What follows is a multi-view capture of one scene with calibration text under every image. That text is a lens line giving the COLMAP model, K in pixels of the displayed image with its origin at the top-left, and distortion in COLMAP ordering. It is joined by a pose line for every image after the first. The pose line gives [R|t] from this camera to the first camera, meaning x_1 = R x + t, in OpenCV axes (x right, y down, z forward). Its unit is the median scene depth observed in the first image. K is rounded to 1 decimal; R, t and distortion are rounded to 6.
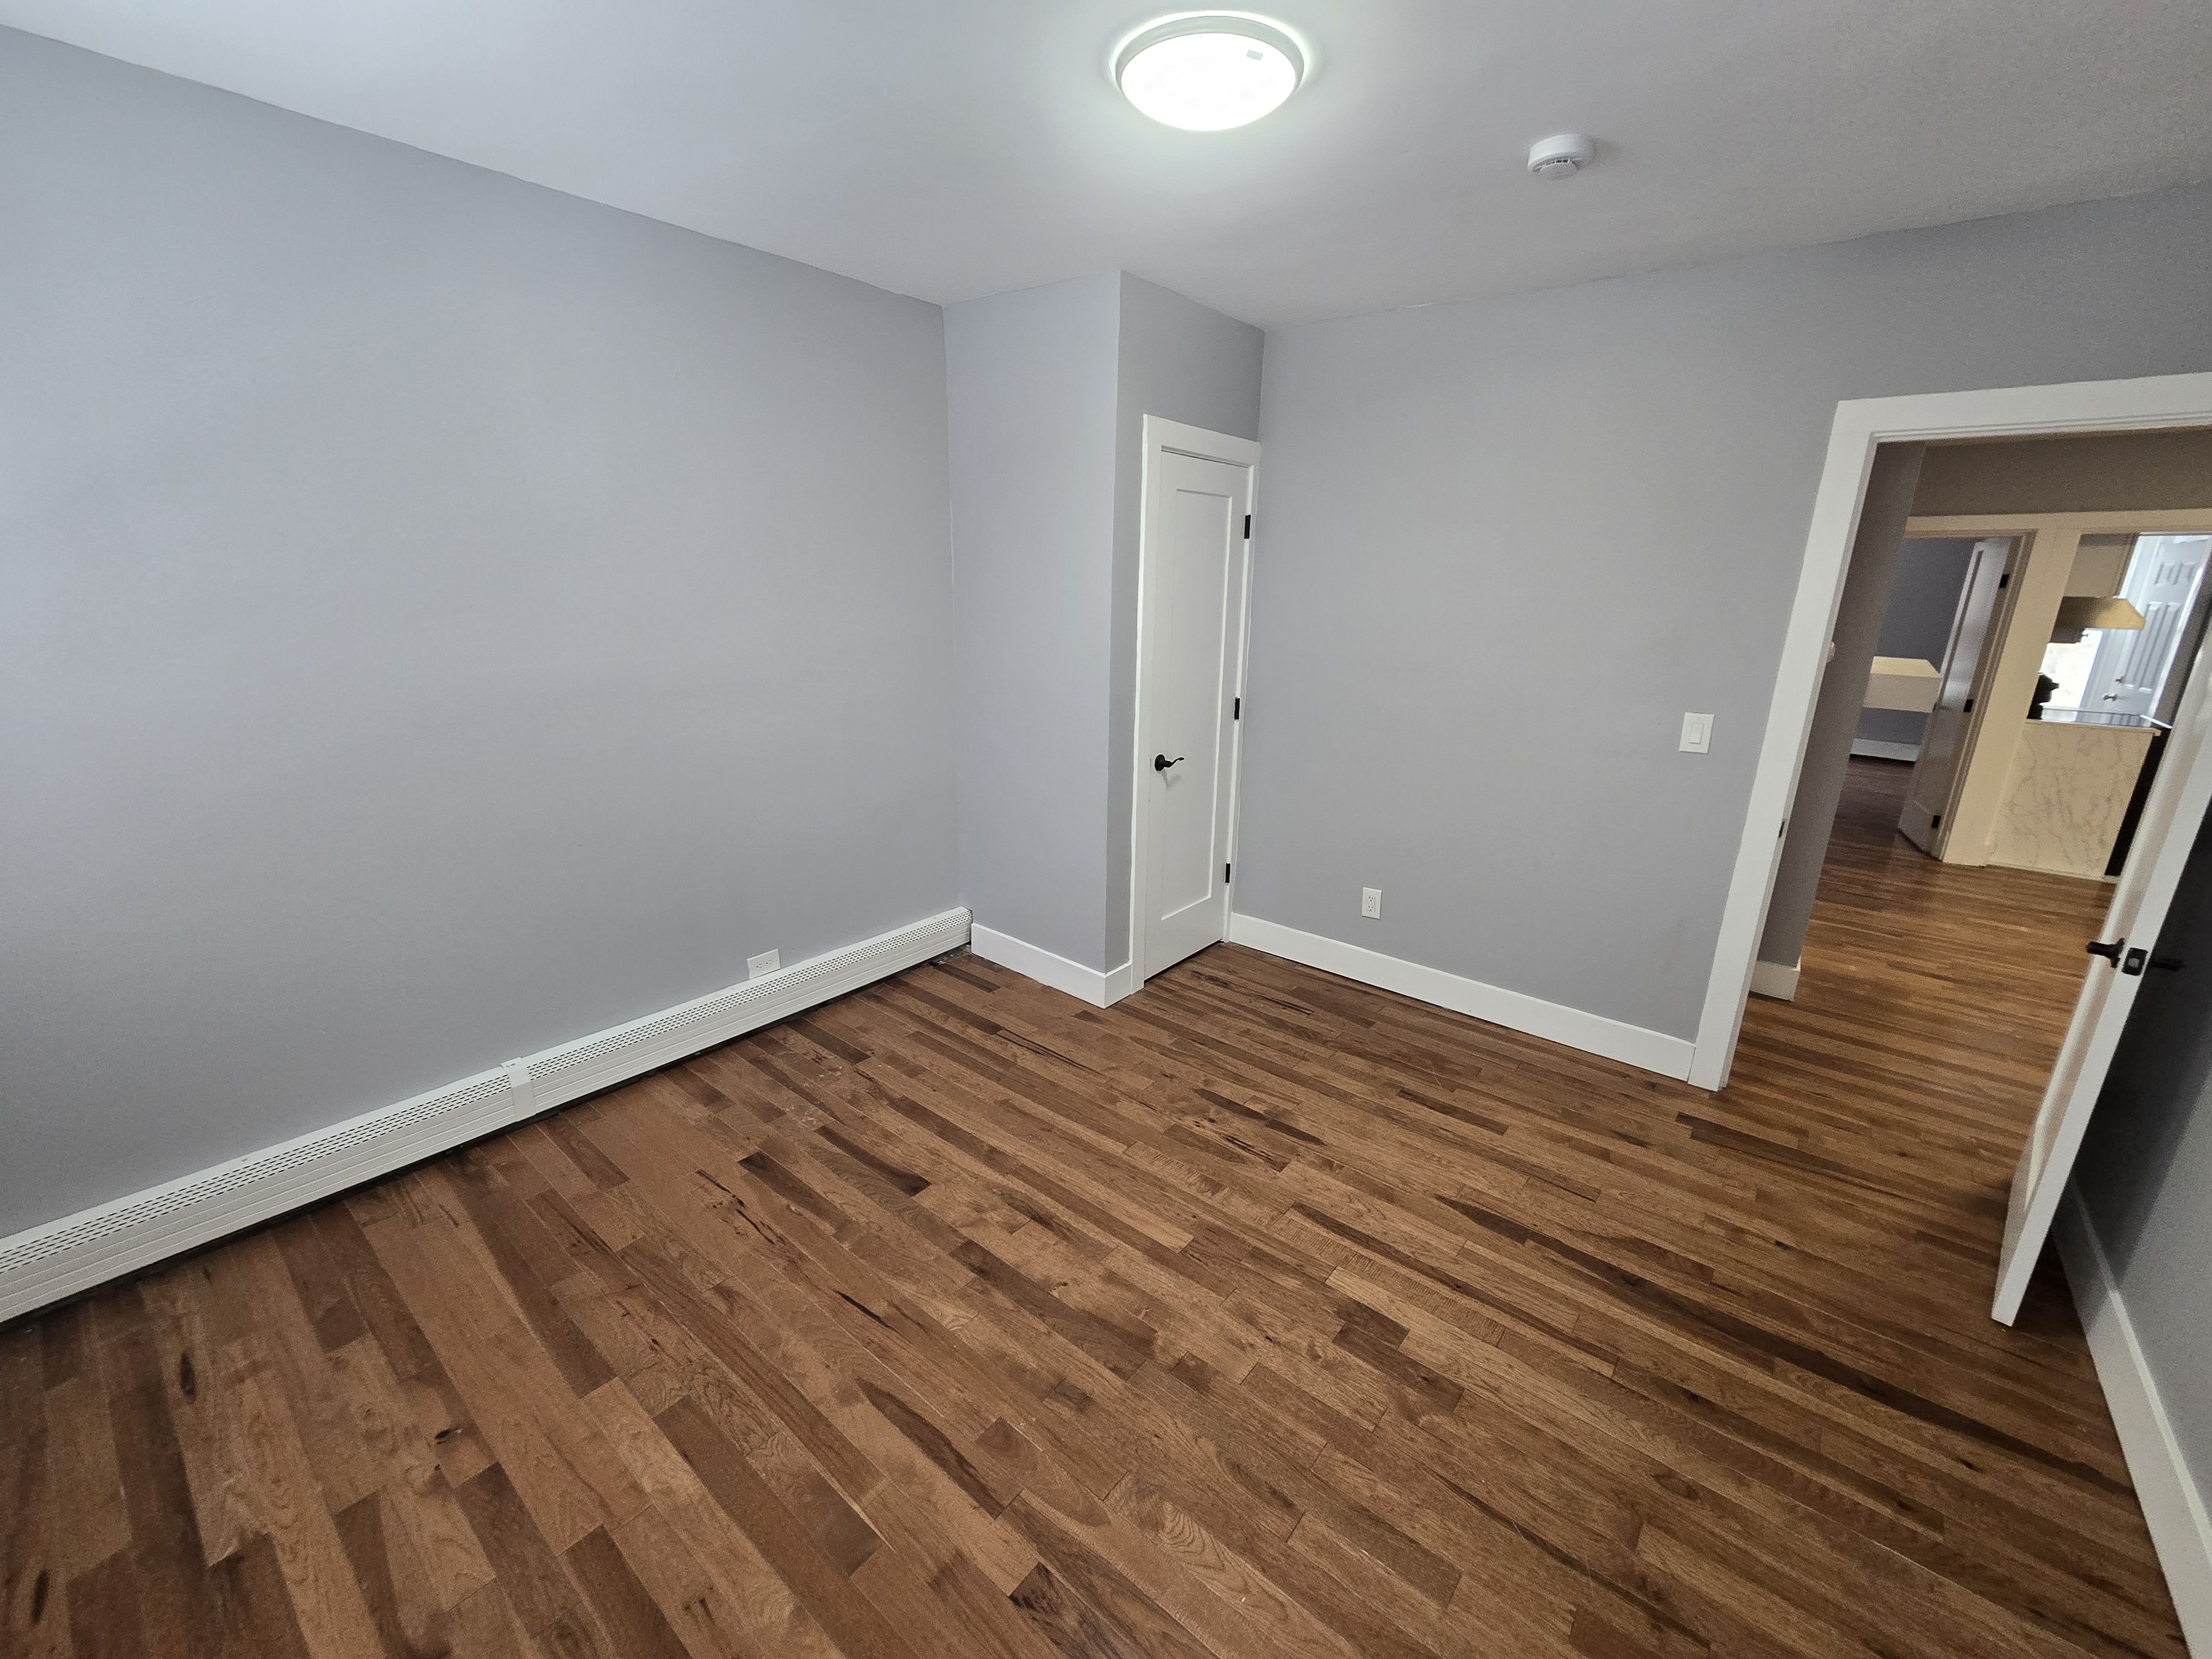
lens RADIAL K [[890.6, 0, 1094.2], [0, 890.6, 834.0], [0, 0, 1]] dist [-0.005331, 0.000073]
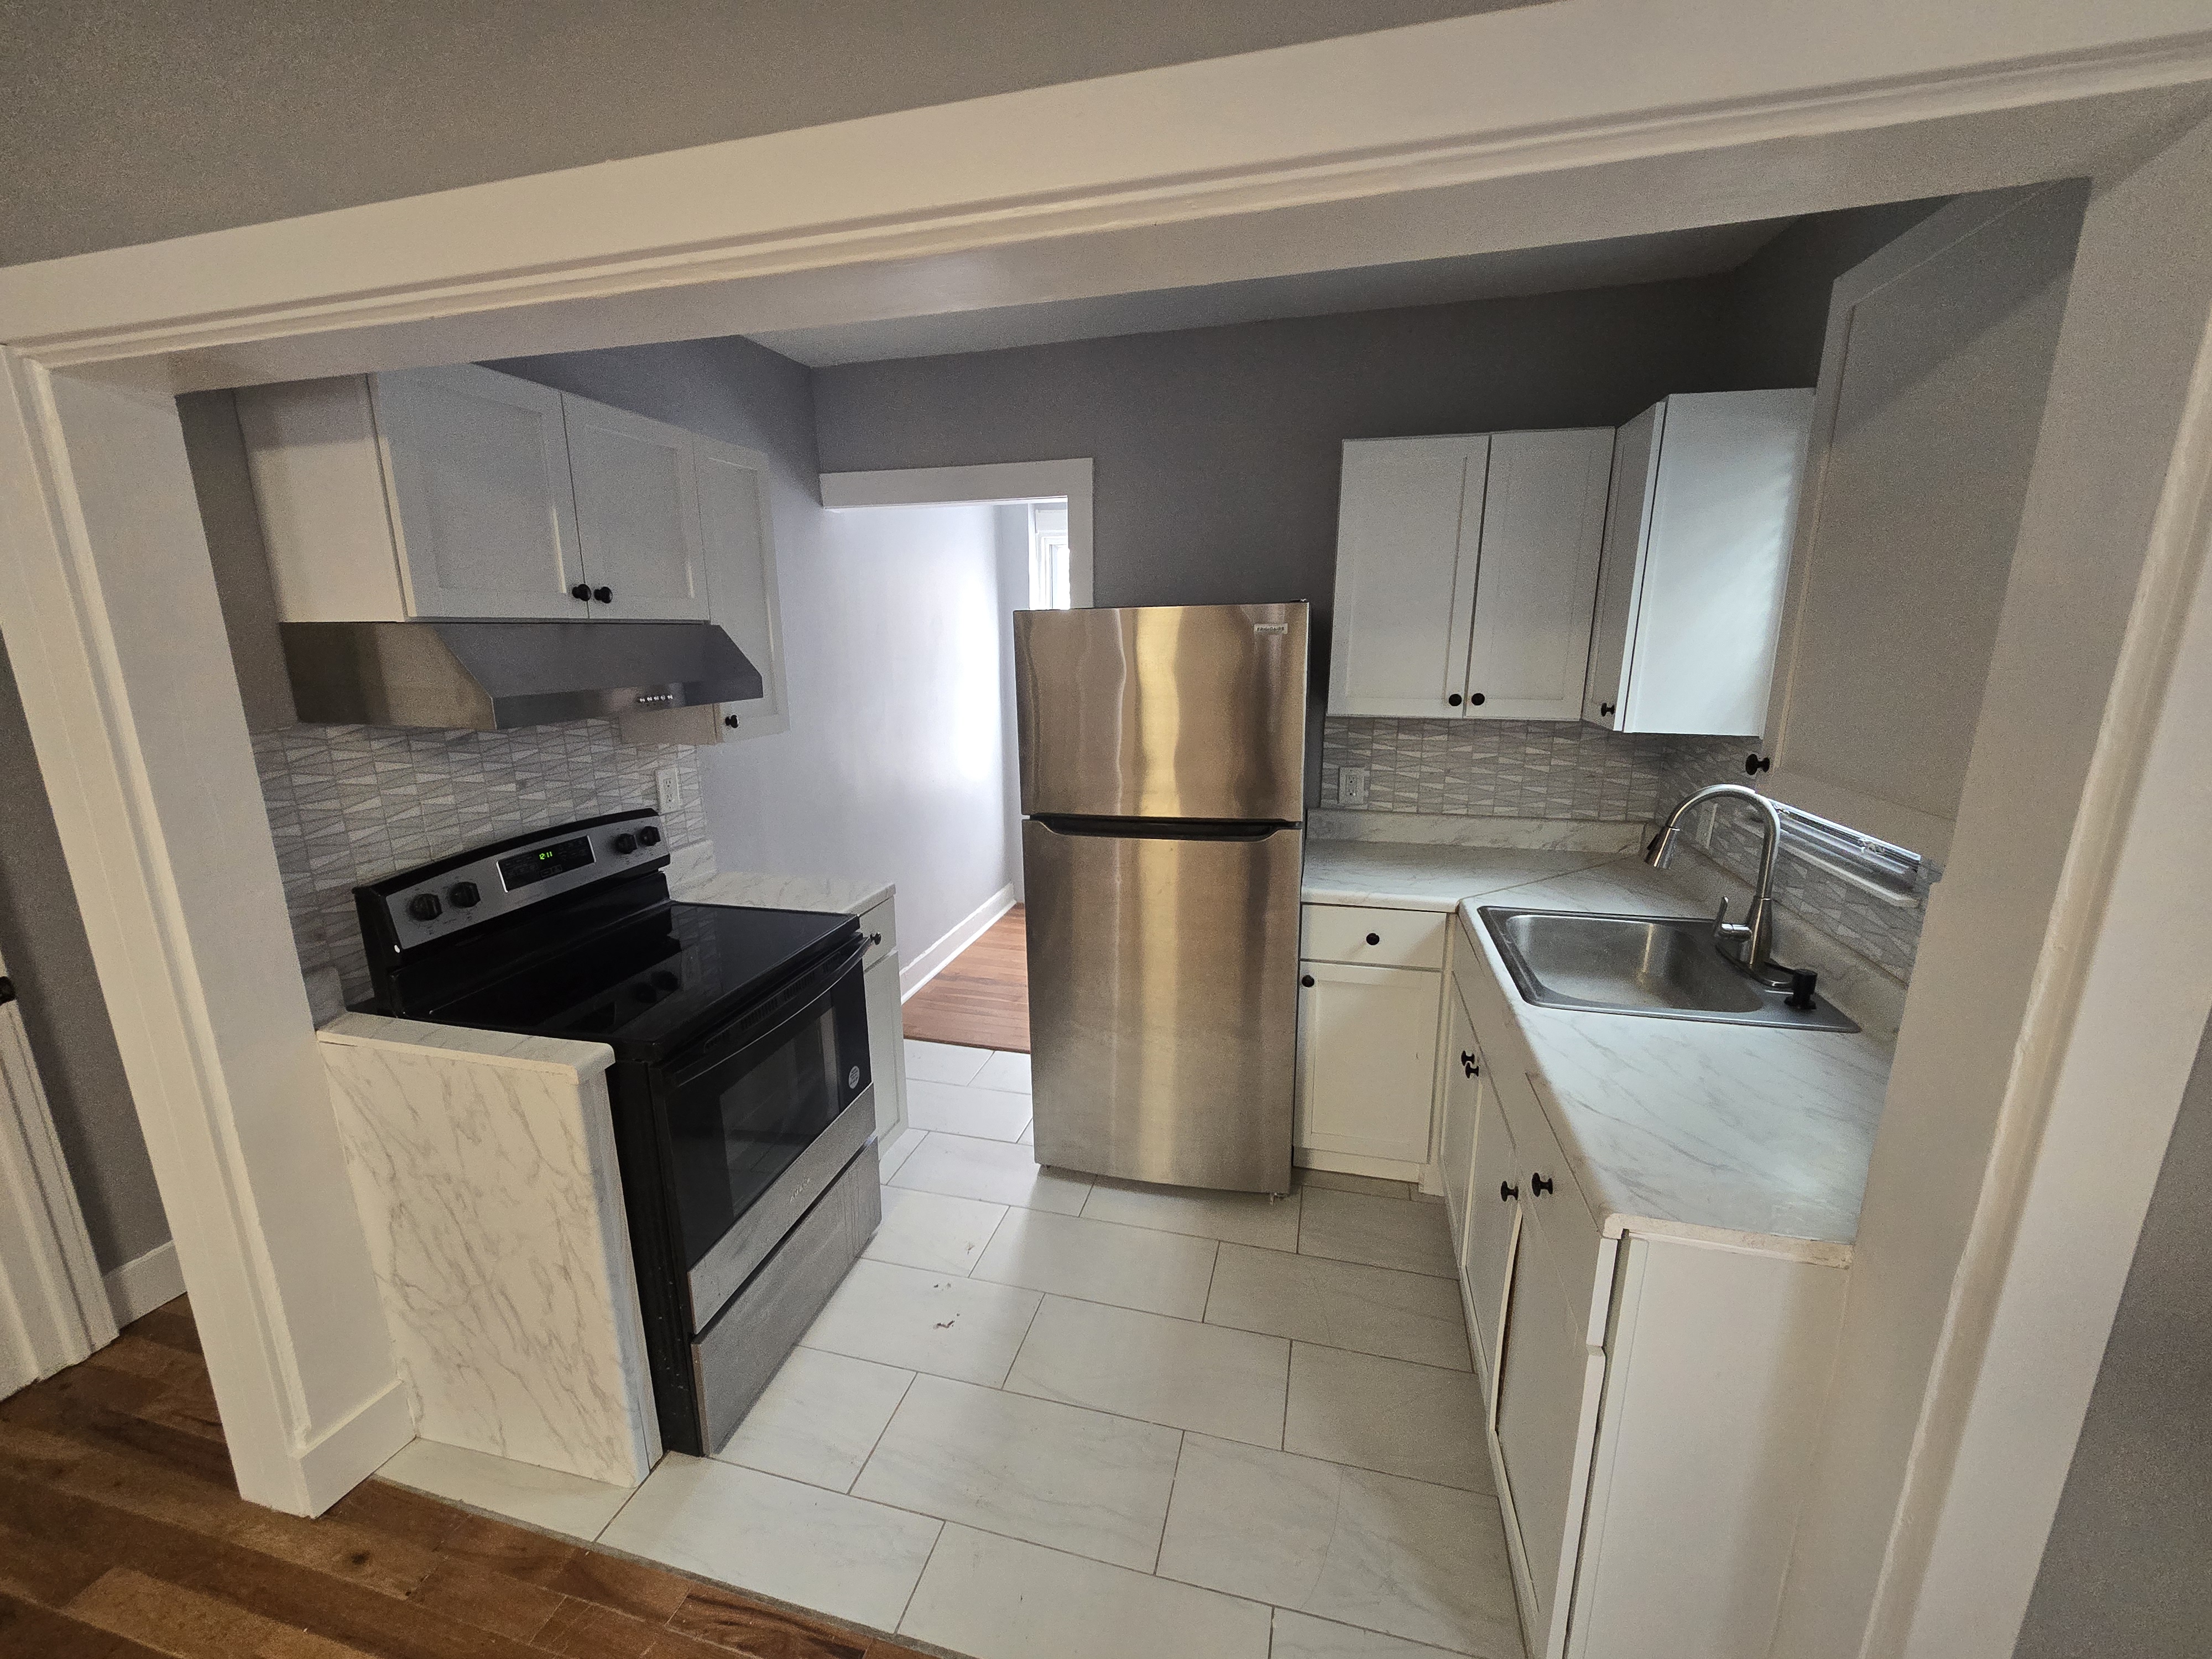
lens RADIAL K [[890.6, 0, 1089.0], [0, 890.6, 846.8], [0, 0, 1]] dist [-0.005331, 0.000073]
pose [[0.894250, -0.118396, 0.431625, 0.095281], [0.147013, 0.988570, -0.033417, -0.011764], [-0.422735, 0.093337, 0.901434, 0.050219]]
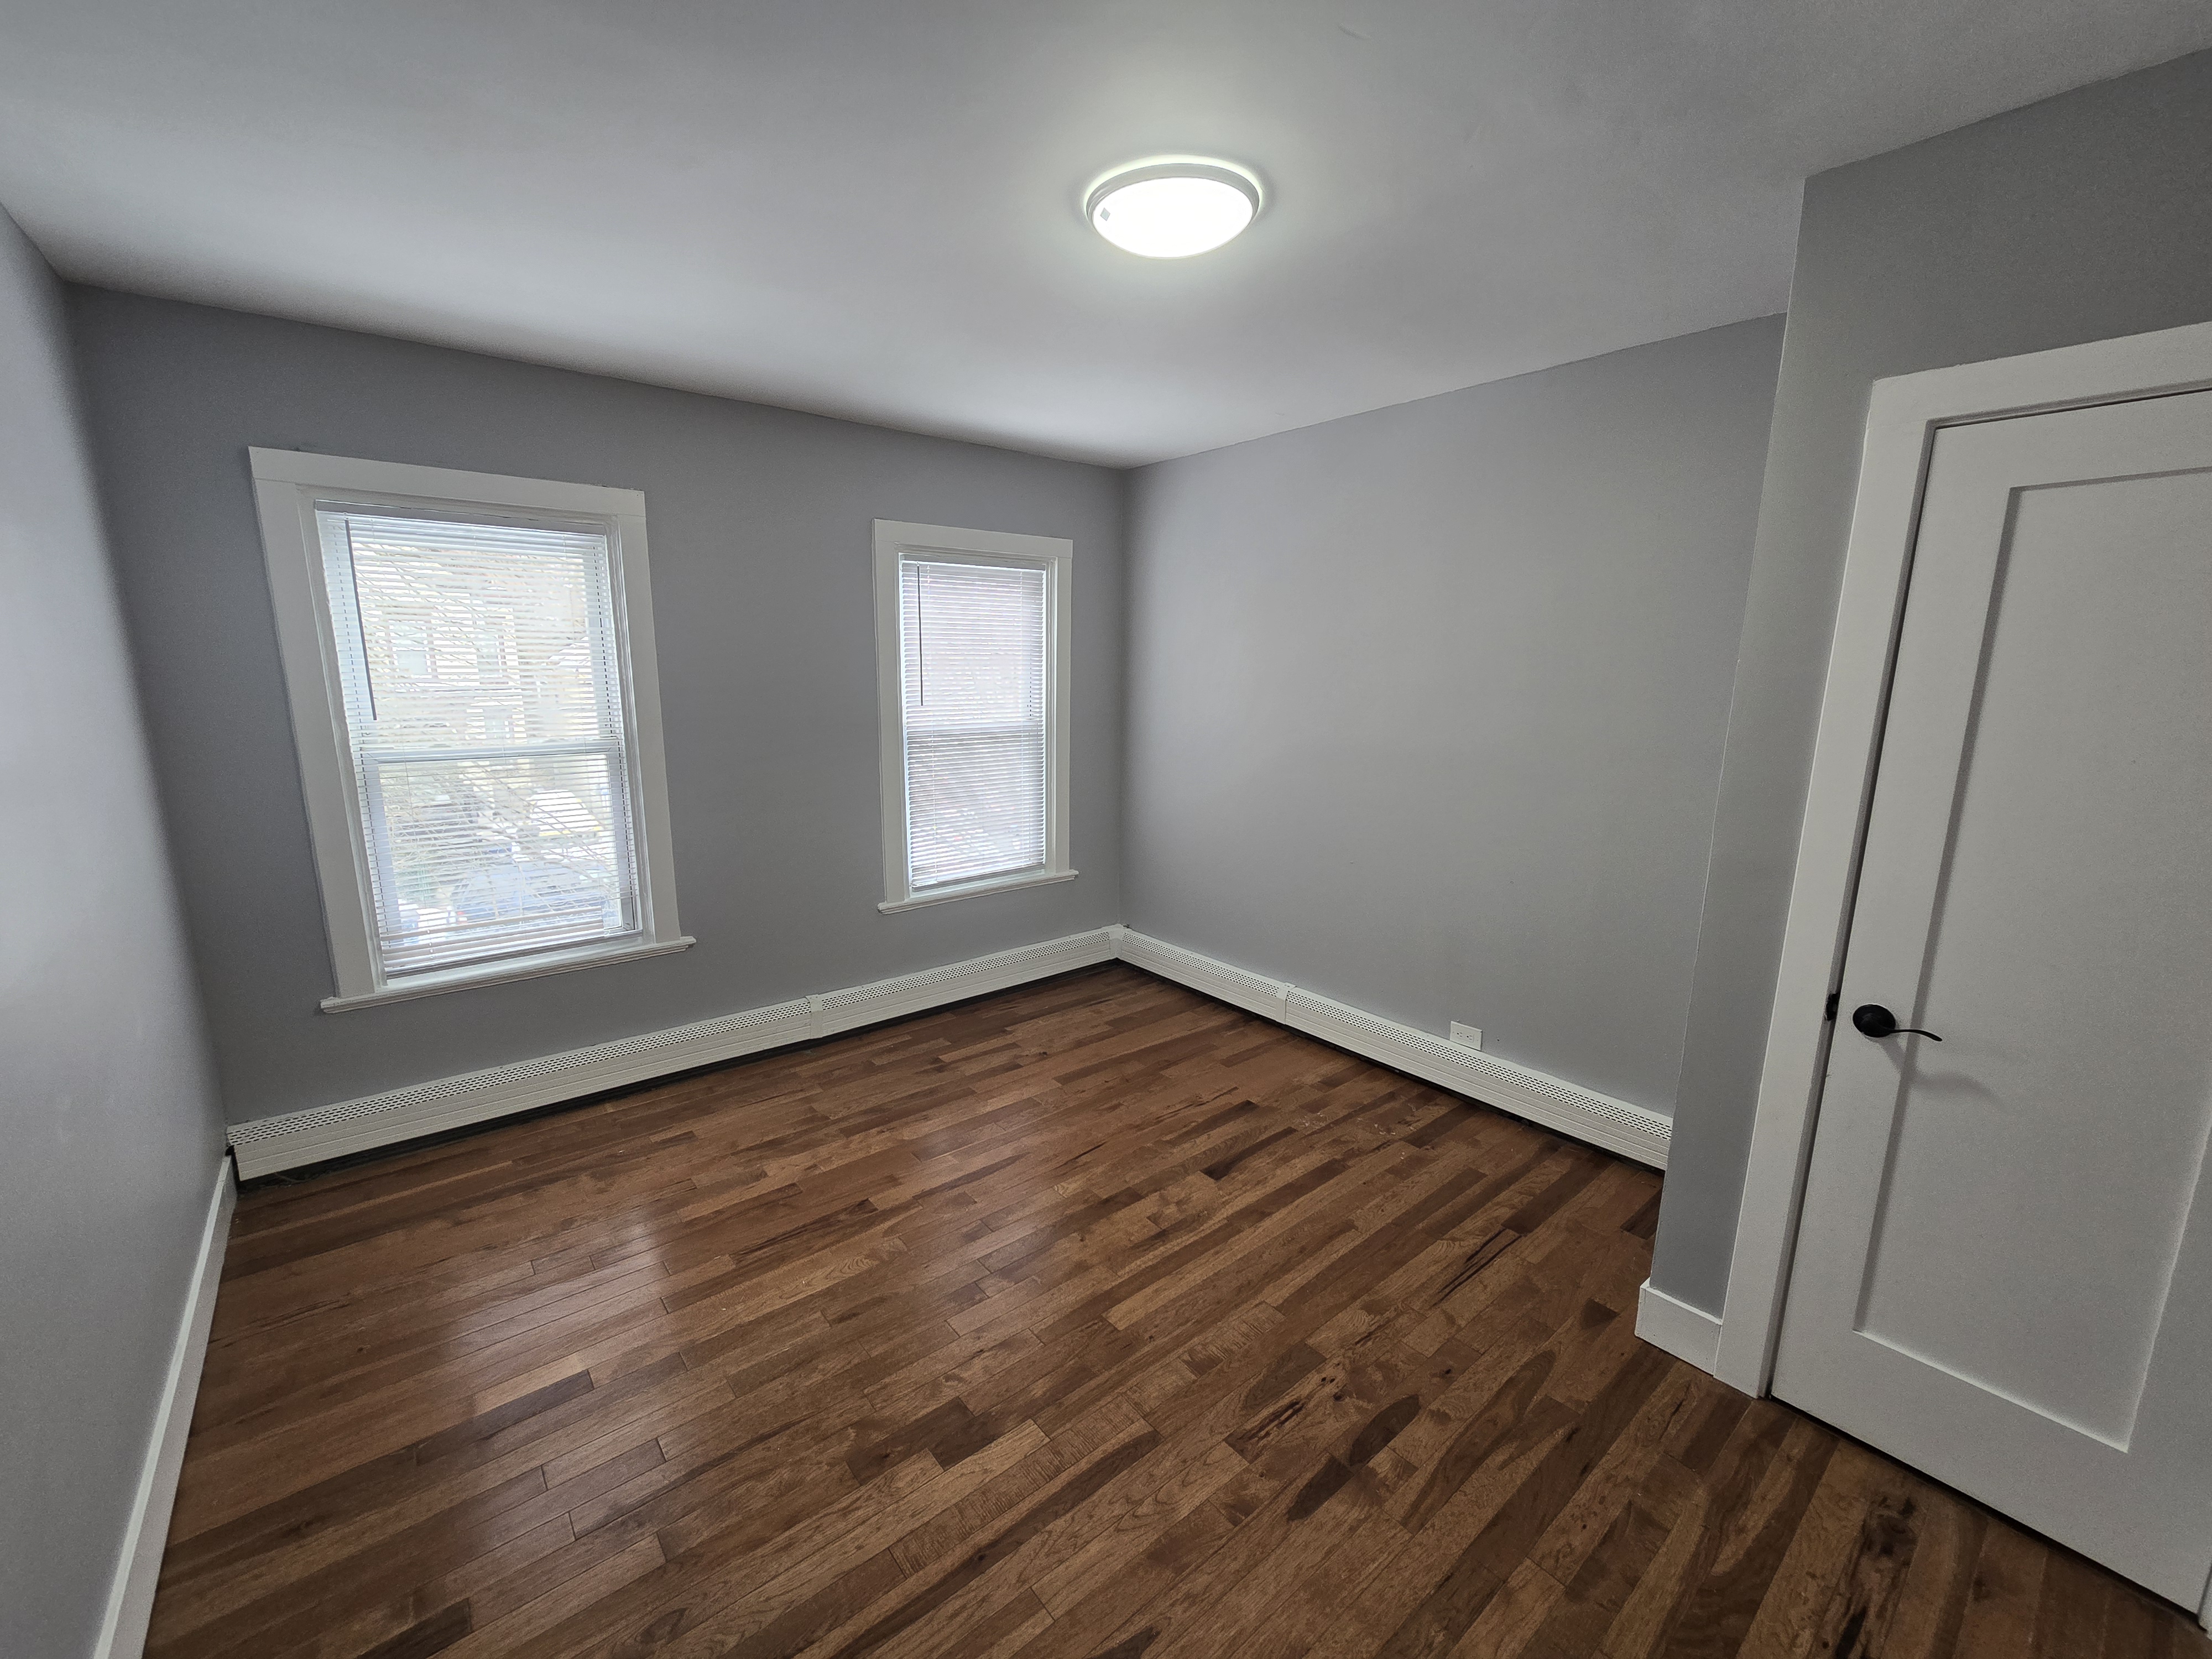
lens RADIAL K [[890.6, 0, 1098.8], [0, 890.6, 836.9], [0, 0, 1]] dist [-0.005331, 0.000073]
pose [[-0.176897, 0.168575, -0.969685, 0.960957], [-0.287241, 0.933490, 0.214683, -0.243654], [0.941382, 0.316511, -0.116710, 0.925850]]
